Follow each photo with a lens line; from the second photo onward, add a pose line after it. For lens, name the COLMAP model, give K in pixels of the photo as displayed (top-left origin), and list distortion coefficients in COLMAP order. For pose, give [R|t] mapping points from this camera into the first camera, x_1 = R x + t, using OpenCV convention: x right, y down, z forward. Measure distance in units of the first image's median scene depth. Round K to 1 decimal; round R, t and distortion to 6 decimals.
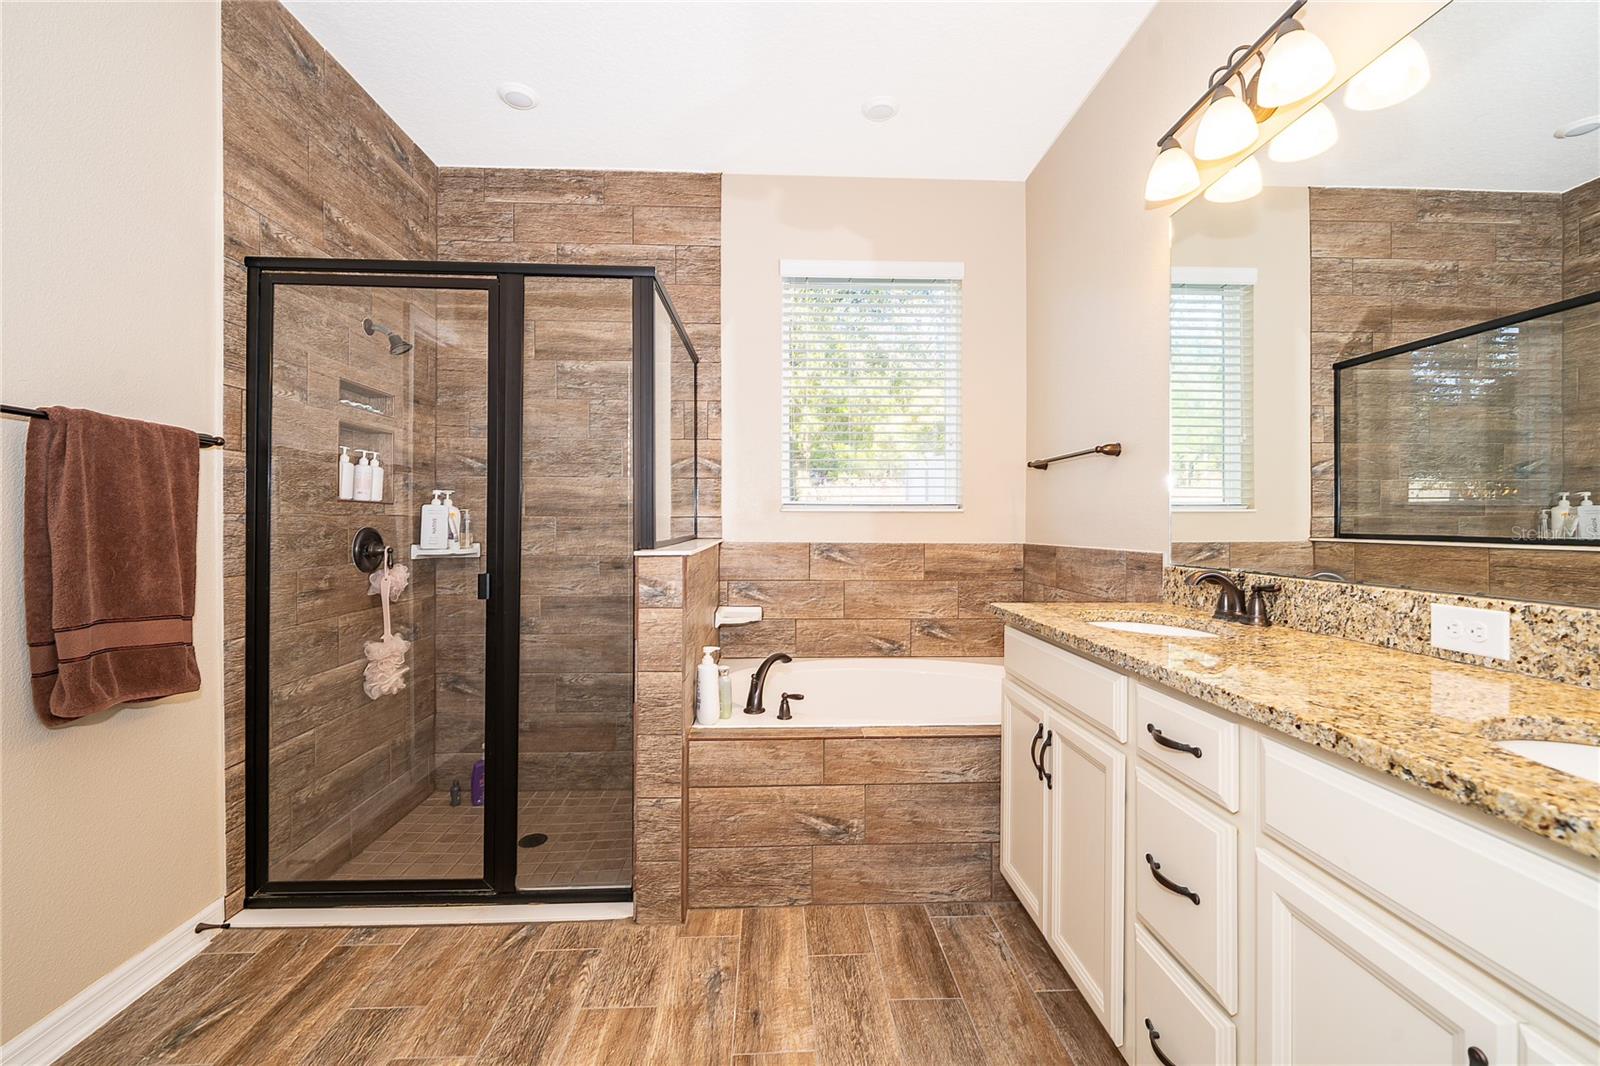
lens RADIAL K [[647.3, 0, 800.8], [0, 647.3, 519.7], [0, 0, 1]] dist [-0.001547, 0.000215]
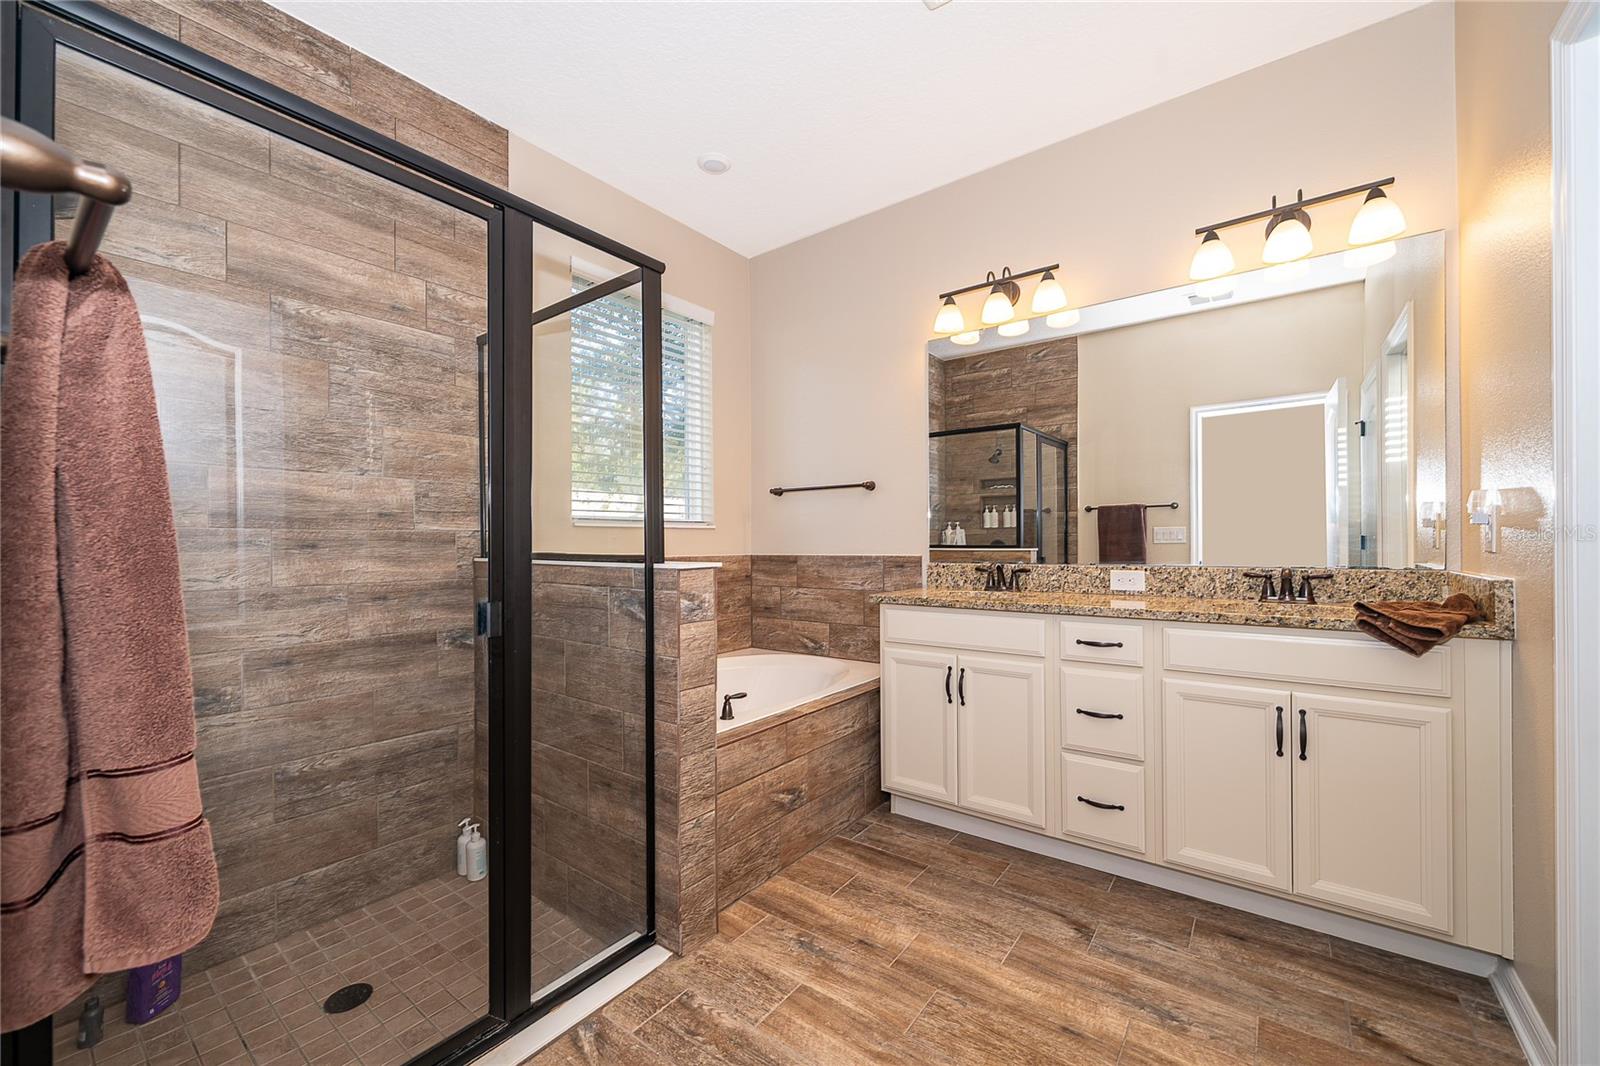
lens RADIAL K [[630.0, 0, 800.6], [0, 630.0, 539.1], [0, 0, 1]] dist [0.000601, 0.000163]
pose [[0.639365, -0.001635, 0.768902, -0.811770], [0.003039, 0.999995, -0.000400, 0.011933], [-0.768898, 0.002593, 0.639367, 0.261546]]
